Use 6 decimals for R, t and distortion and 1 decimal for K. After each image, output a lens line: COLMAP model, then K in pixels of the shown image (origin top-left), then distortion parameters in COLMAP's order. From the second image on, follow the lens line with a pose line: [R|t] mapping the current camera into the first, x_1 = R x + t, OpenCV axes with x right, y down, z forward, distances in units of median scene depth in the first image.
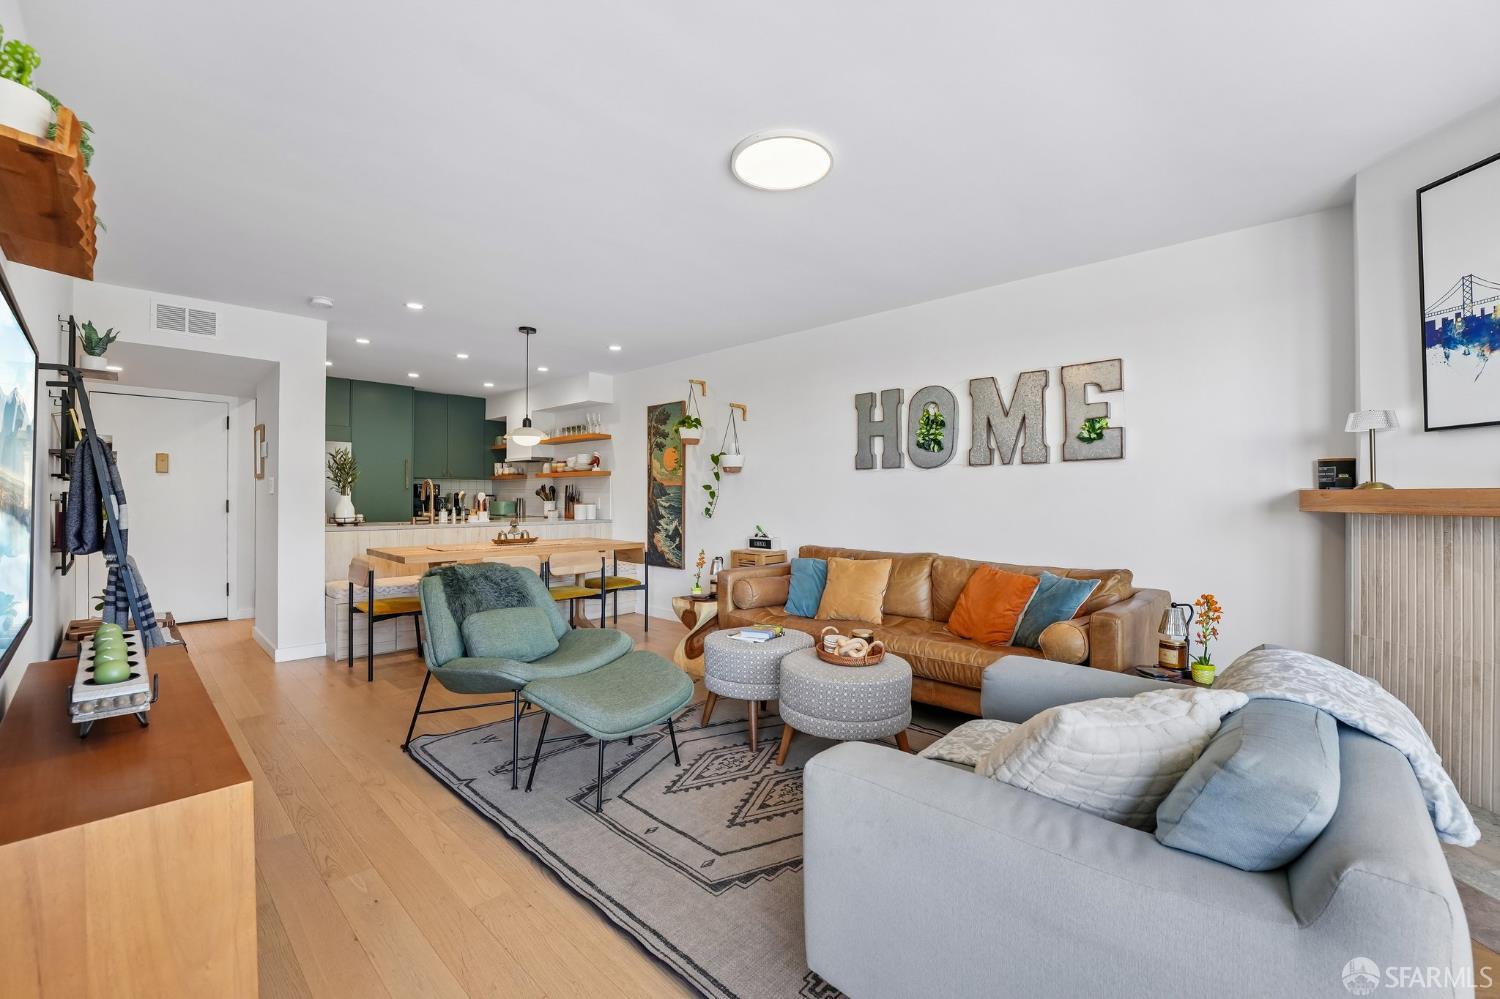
lens RADIAL K [[612.6, 0, 736.4], [0, 612.6, 496.0], [0, 0, 1]] dist [-0.016767, 0.001995]
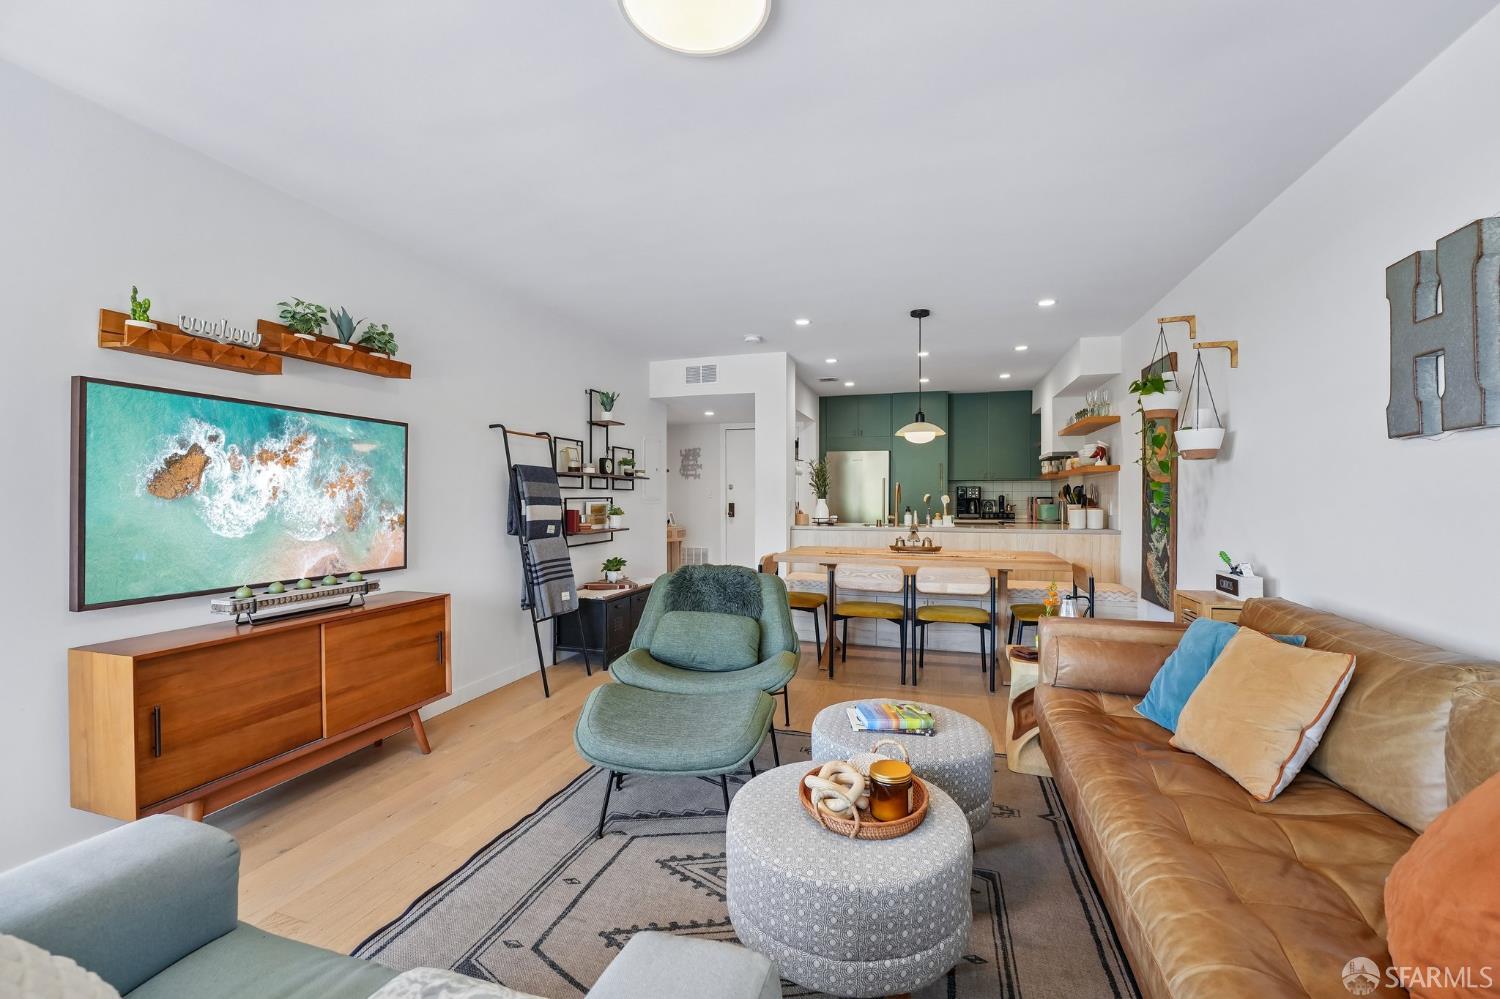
lens RADIAL K [[612.6, 0, 745.1], [0, 612.6, 496.9], [0, 0, 1]] dist [-0.016767, 0.001995]
pose [[0.455461, -0.003265, -0.890250, 0.292069], [0.002554, 0.999994, -0.002361, -0.001604], [0.890252, -0.001198, 0.455467, 0.317055]]
